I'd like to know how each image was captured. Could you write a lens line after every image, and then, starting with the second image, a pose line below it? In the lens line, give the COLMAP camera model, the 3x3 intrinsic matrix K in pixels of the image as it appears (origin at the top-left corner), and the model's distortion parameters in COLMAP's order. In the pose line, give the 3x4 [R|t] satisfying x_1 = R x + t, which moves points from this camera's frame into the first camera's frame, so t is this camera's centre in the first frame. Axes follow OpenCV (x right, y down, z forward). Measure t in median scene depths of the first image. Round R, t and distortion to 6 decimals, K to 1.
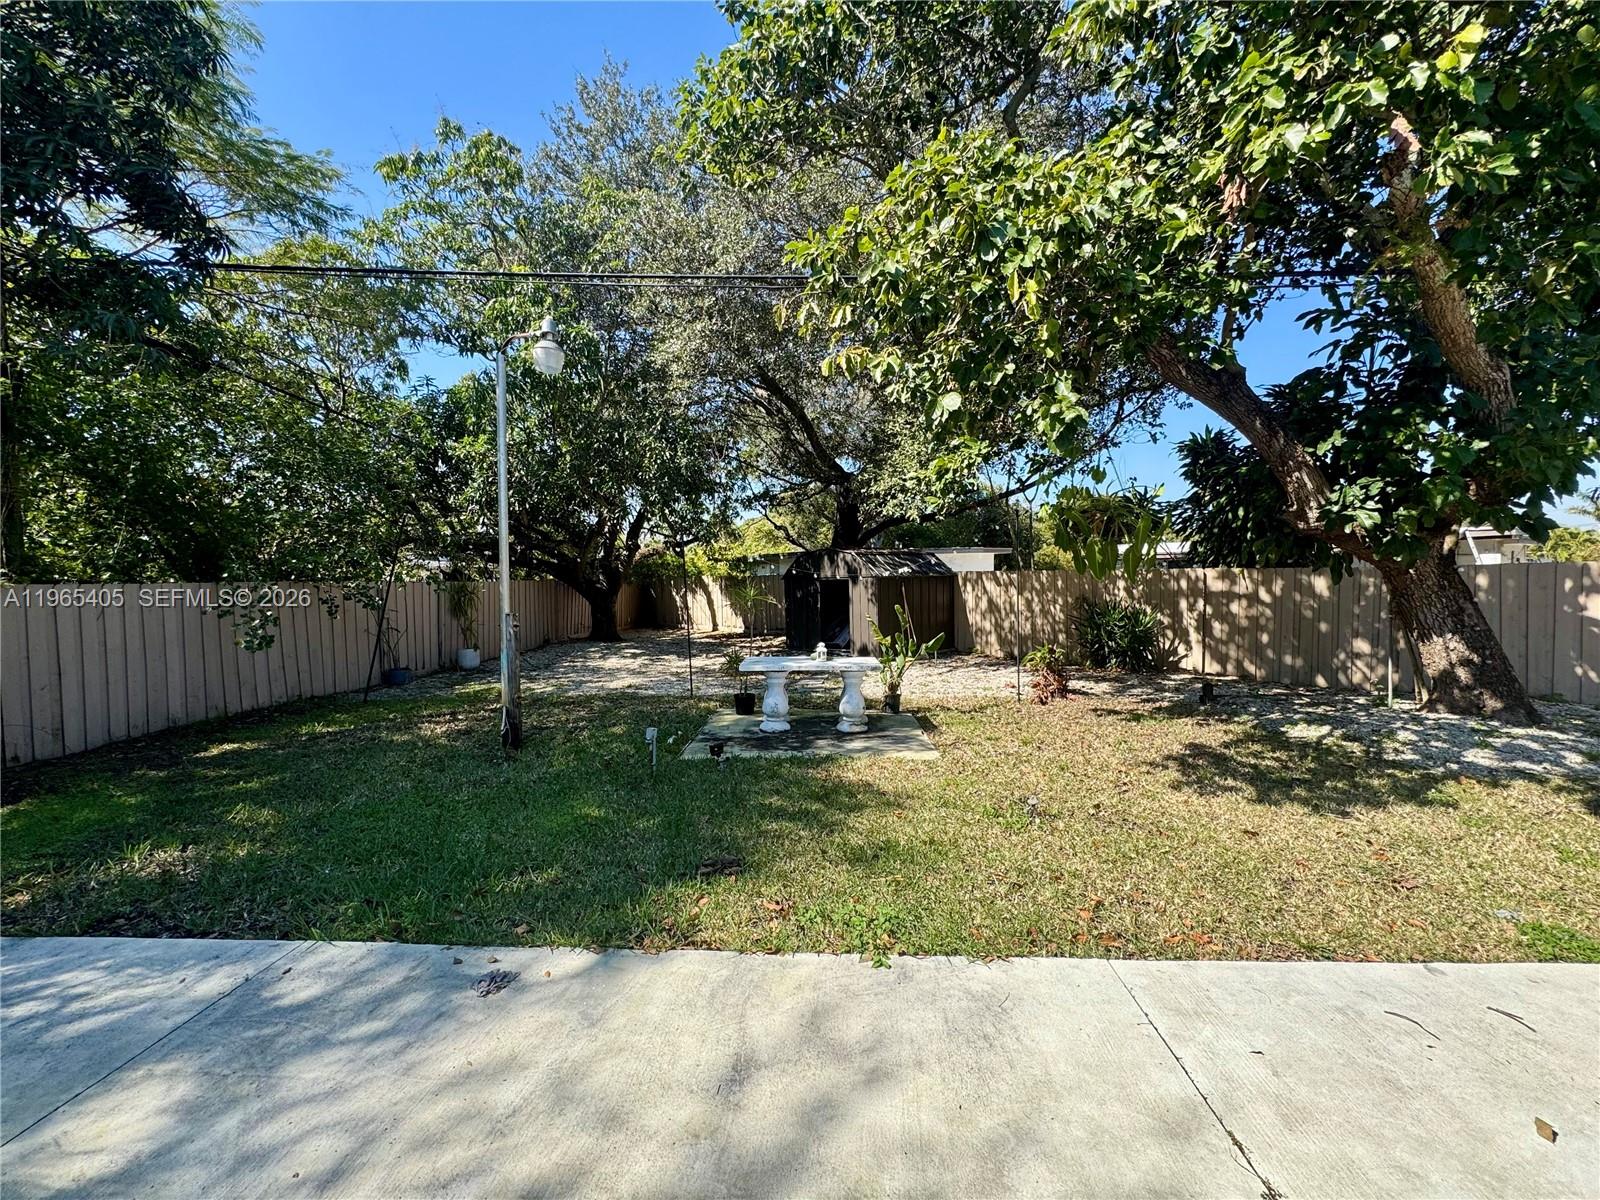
lens RADIAL K [[641.5, 0, 804.3], [0, 641.5, 600.2], [0, 0, 1]] dist [-0.001415, 0.000227]
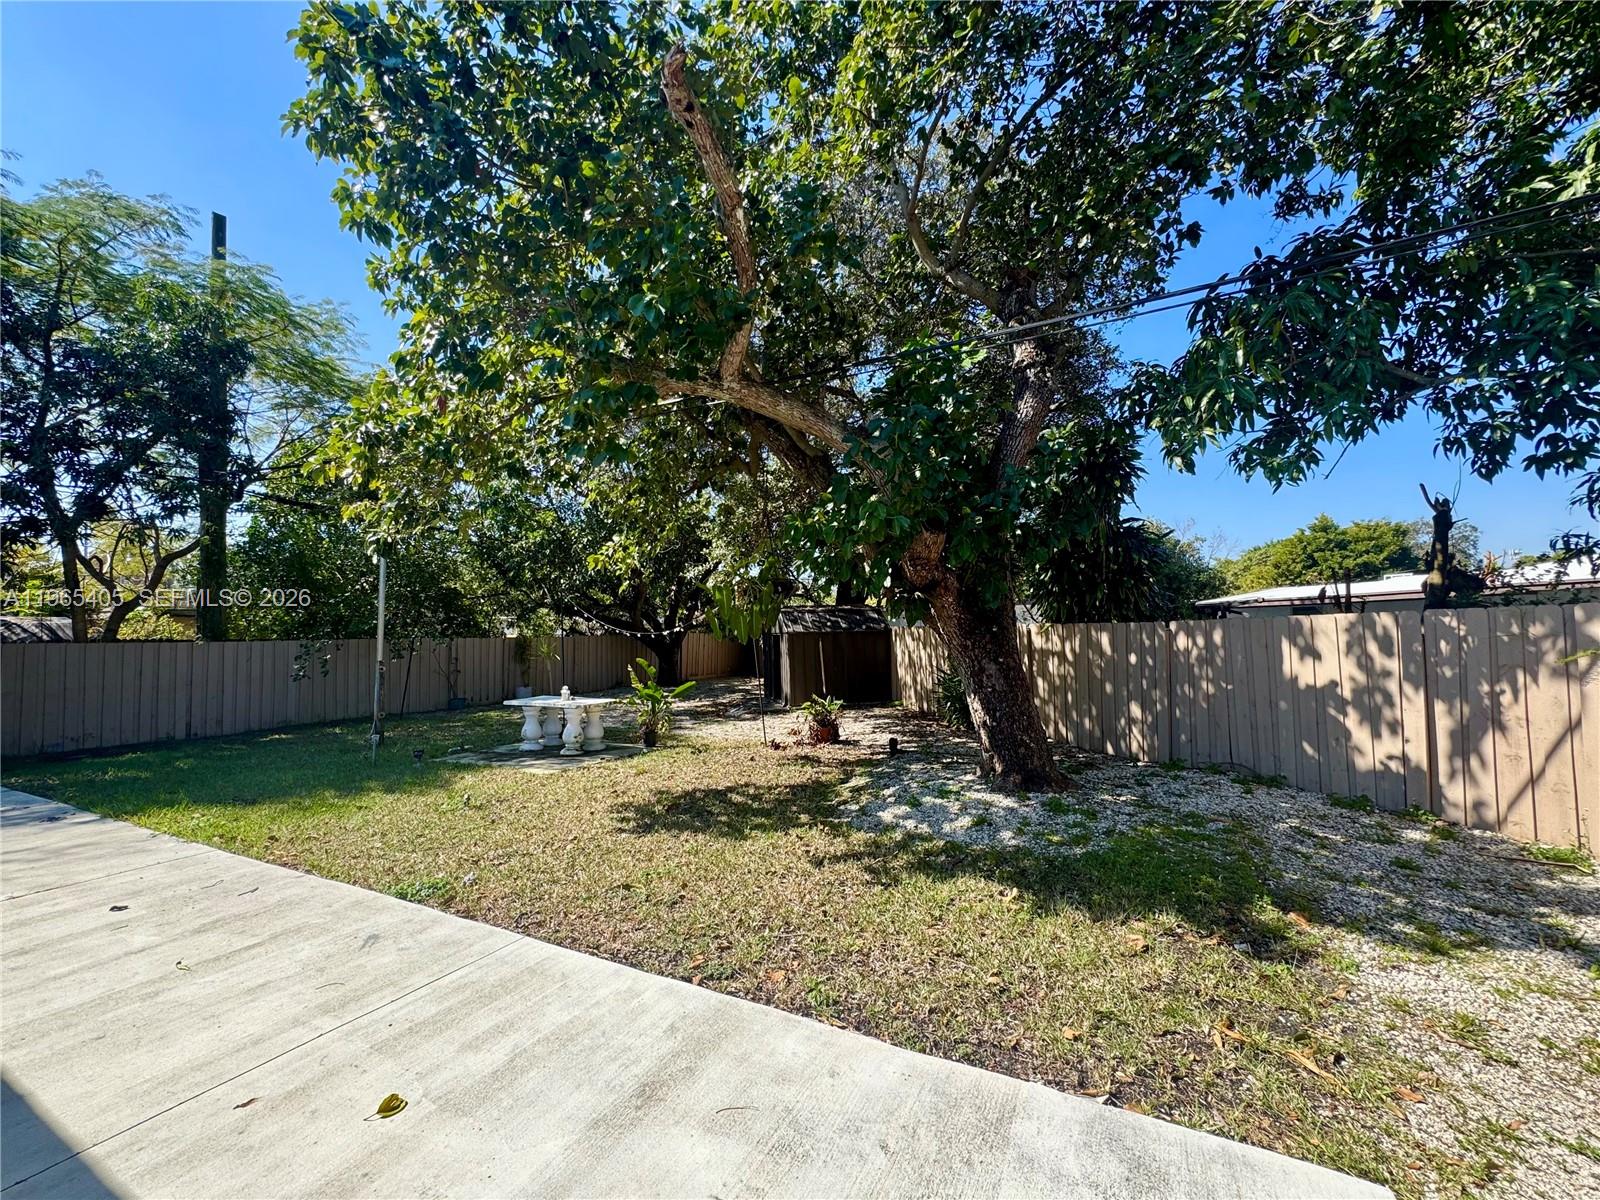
lens RADIAL K [[641.5, 0, 810.7], [0, 641.5, 604.7], [0, 0, 1]] dist [-0.001415, 0.000227]
pose [[0.913733, -0.022447, -0.405694, 0.730870], [-0.006893, 0.997473, -0.070714, -0.008268], [0.406256, 0.067410, 0.911269, -0.005976]]
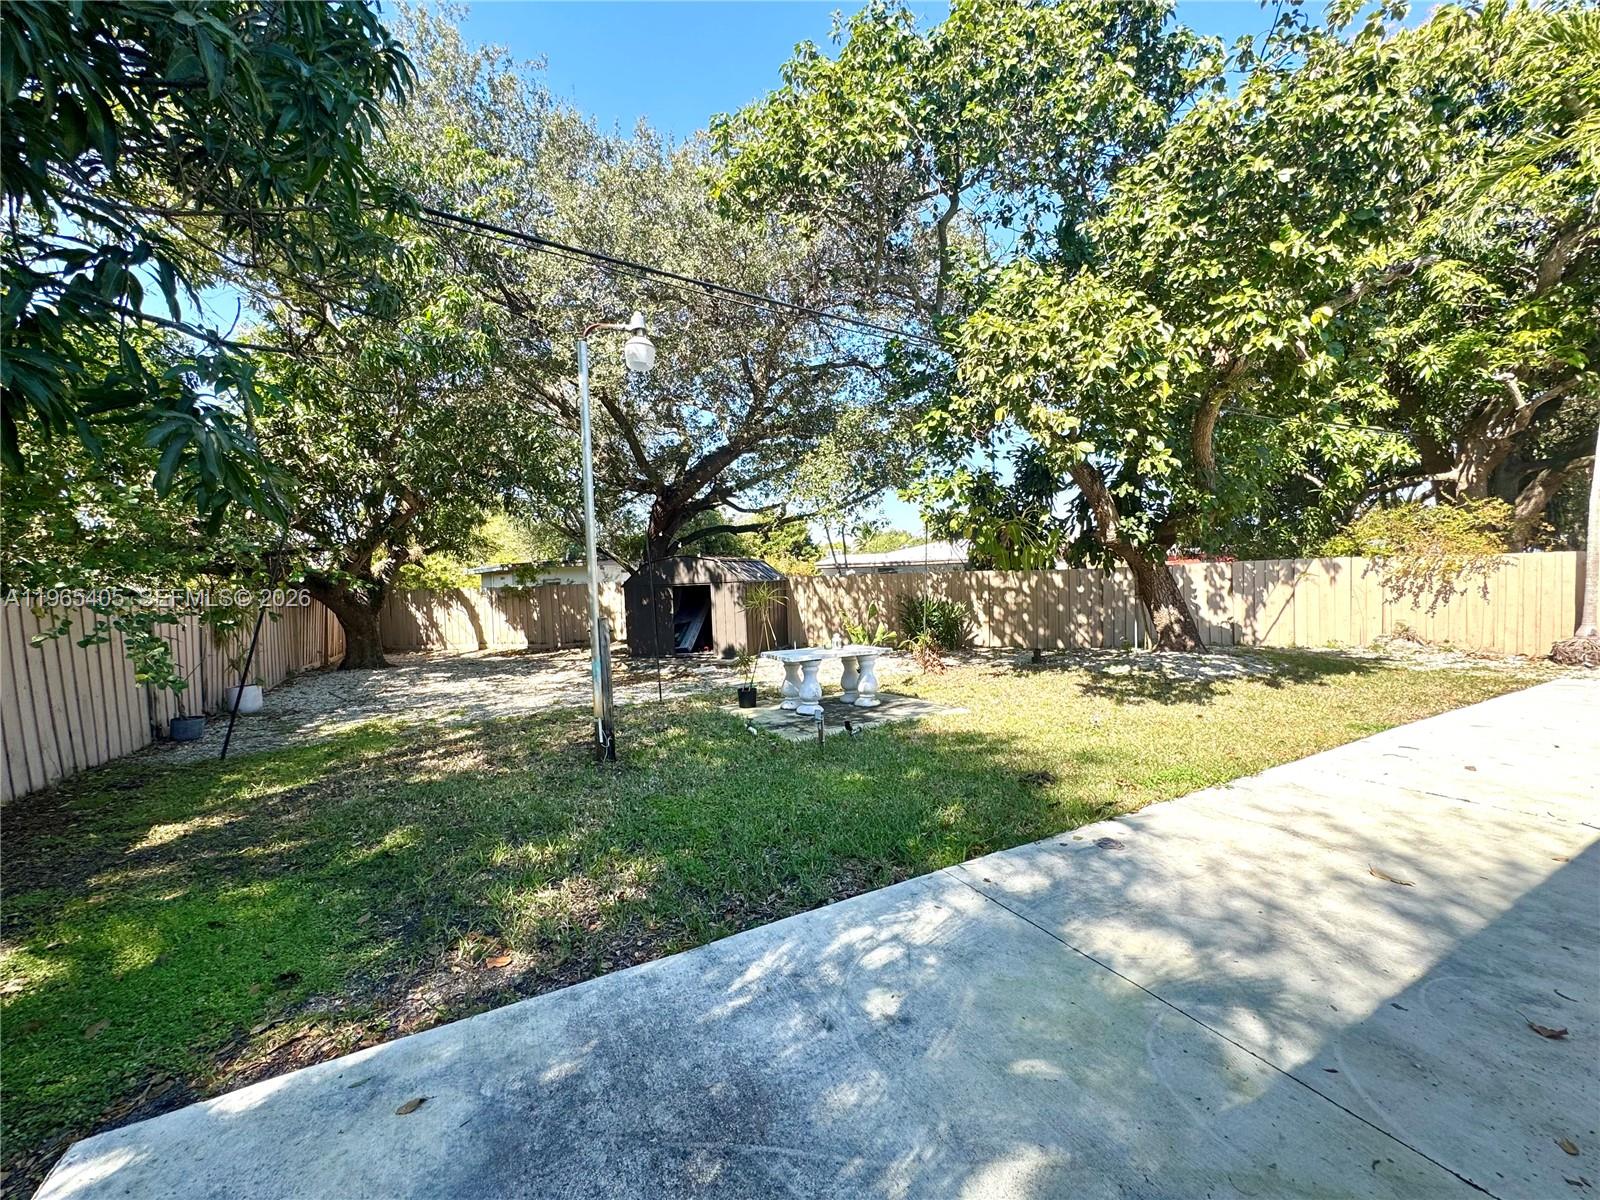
lens RADIAL K [[641.5, 0, 798.4], [0, 641.5, 614.4], [0, 0, 1]] dist [-0.001415, 0.000227]
pose [[0.855258, -0.043691, 0.516357, -0.451906], [0.040992, 0.999021, 0.016634, 0.005940], [-0.516578, 0.006940, 0.856212, 0.029112]]
